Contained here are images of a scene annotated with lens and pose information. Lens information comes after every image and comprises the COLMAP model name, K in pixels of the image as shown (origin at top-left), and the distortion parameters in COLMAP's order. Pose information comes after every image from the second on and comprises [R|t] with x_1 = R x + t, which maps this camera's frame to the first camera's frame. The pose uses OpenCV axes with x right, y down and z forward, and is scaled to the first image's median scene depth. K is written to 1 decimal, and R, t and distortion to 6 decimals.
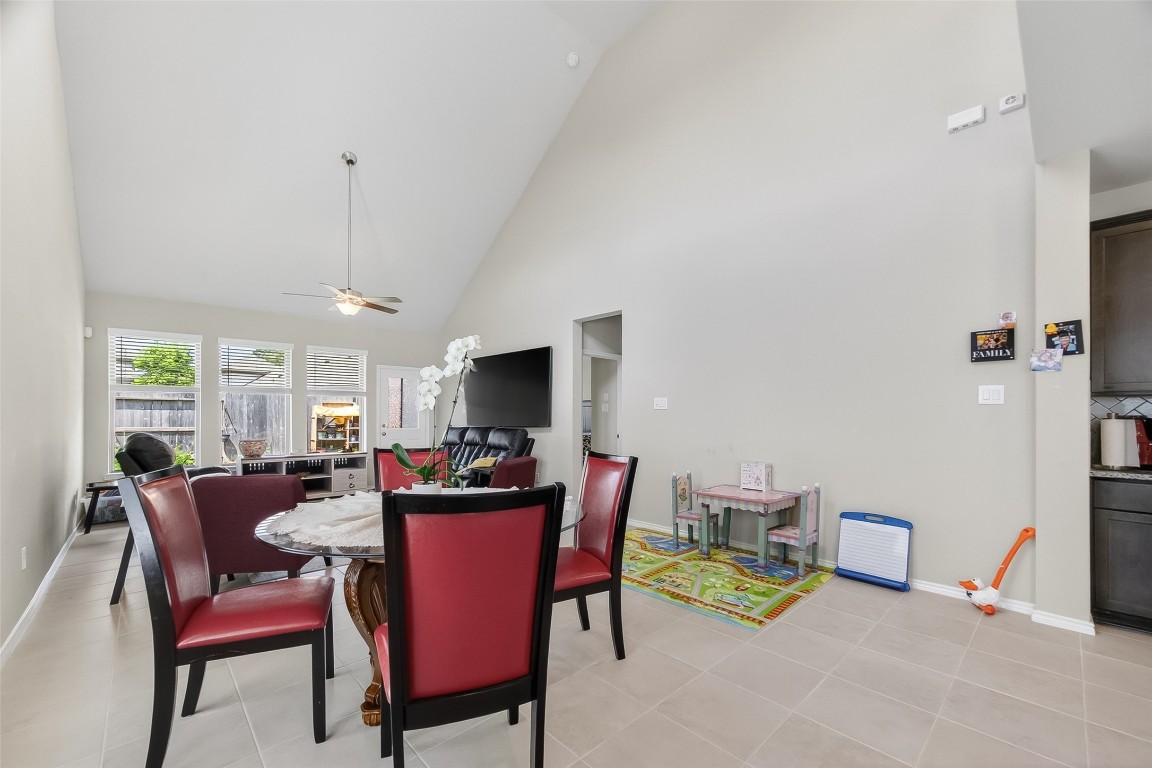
lens RADIAL K [[463.1, 0, 580.4], [0, 463.1, 413.4], [0, 0, 1]] dist [-0.000721, -0.000045]
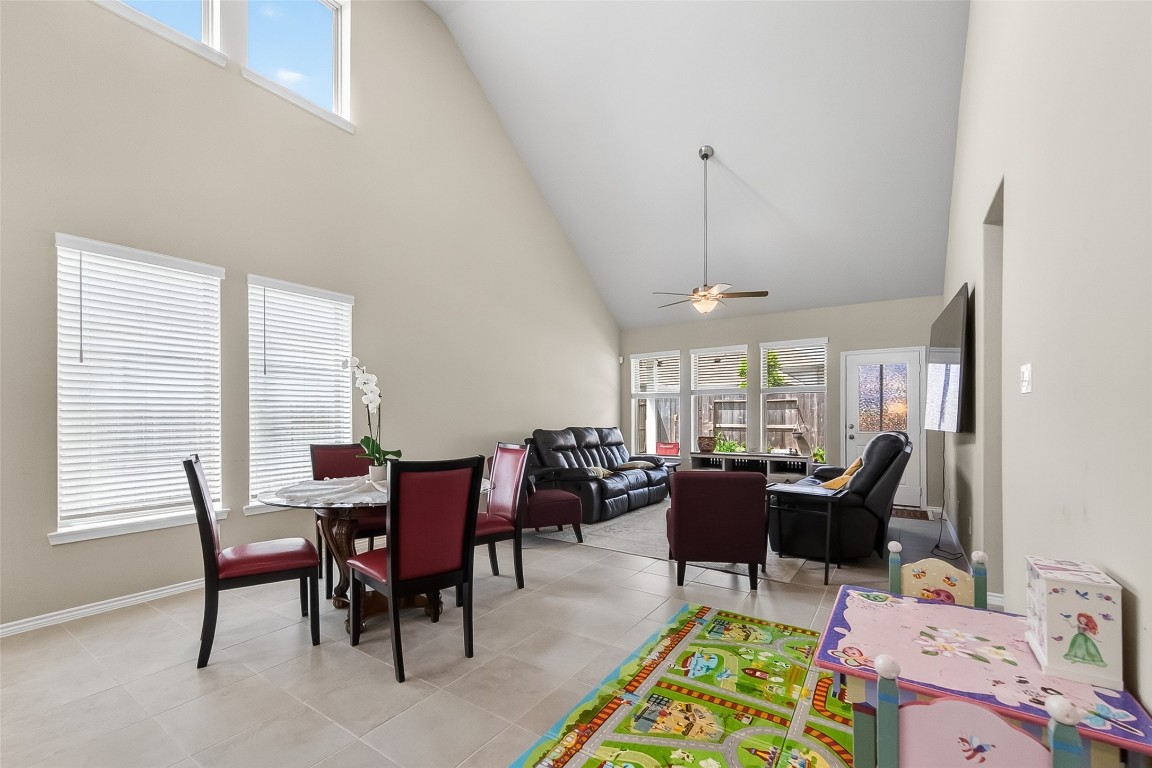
lens RADIAL K [[492.2, 0, 543.7], [0, 492.2, 416.3], [0, 0, 1]] dist [-0.001216, -0.000266]
pose [[0.181894, -0.003741, -0.983311, 0.741366], [0.012173, 0.999925, -0.001553, 0.009818], [0.983243, -0.011687, 0.181926, 0.751451]]
